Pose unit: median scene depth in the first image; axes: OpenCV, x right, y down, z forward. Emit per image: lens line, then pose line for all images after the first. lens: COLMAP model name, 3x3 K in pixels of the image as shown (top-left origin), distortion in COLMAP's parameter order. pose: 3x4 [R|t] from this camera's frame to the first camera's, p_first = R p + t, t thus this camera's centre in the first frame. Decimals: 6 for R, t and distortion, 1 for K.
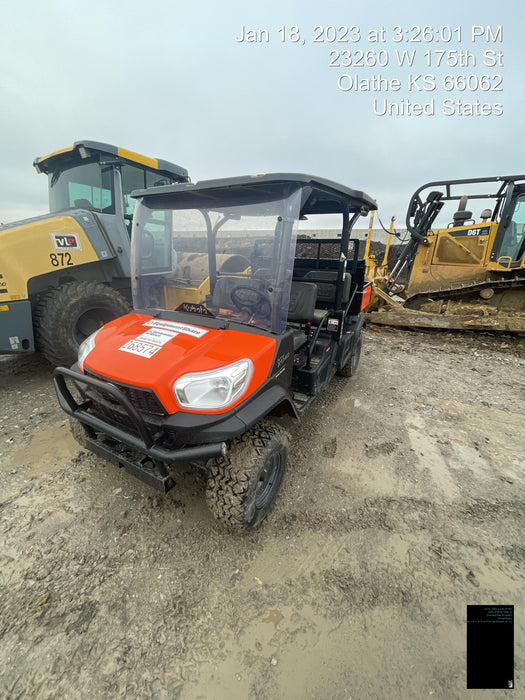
lens RADIAL K [[278.3, 0, 262.9], [0, 278.3, 353.1], [0, 0, 1]] dist [0.000487, 0.000084]
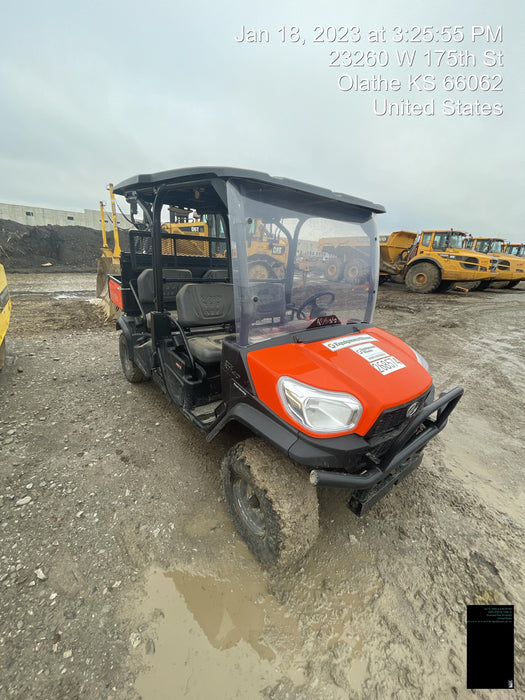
lens RADIAL K [[278.3, 0, 262.9], [0, 278.3, 353.1], [0, 0, 1]] dist [0.000487, 0.000084]
pose [[0.397555, -0.312939, 0.862565, -1.374007], [0.265959, 0.938991, 0.218086, -0.369341], [-0.878189, 0.142706, 0.456530, 0.870334]]
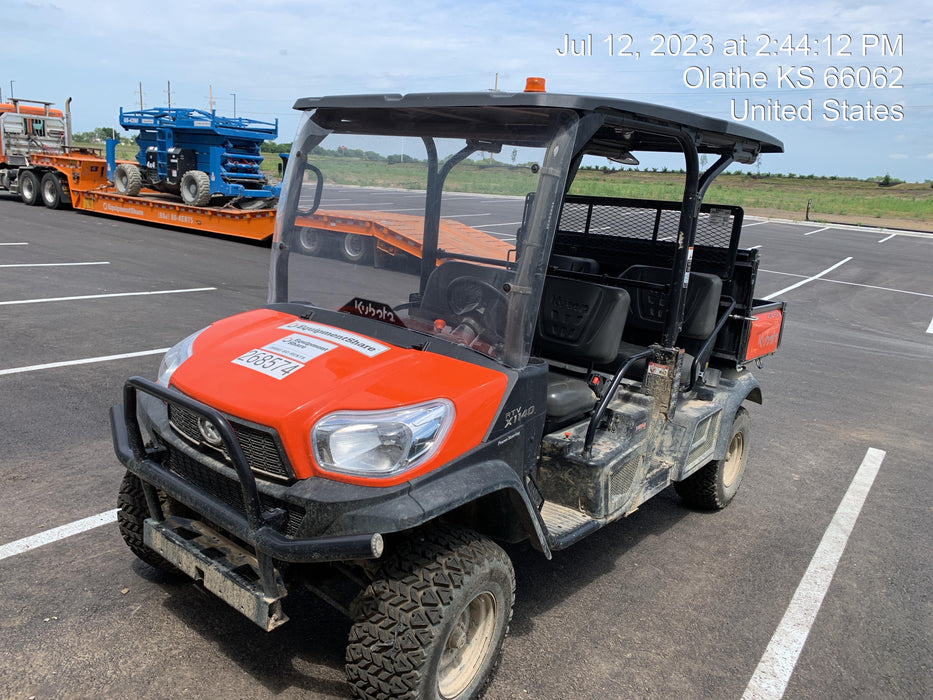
lens RADIAL K [[688.3, 0, 466.5], [0, 688.3, 350.0], [0, 0, 1]] dist [0.125042, 0.000464]
pose [[0.984584, 0.102531, -0.141713, 0.154561], [-0.122965, 0.981923, -0.143897, 0.104977], [0.124398, 0.159104, 0.979393, -0.340630]]
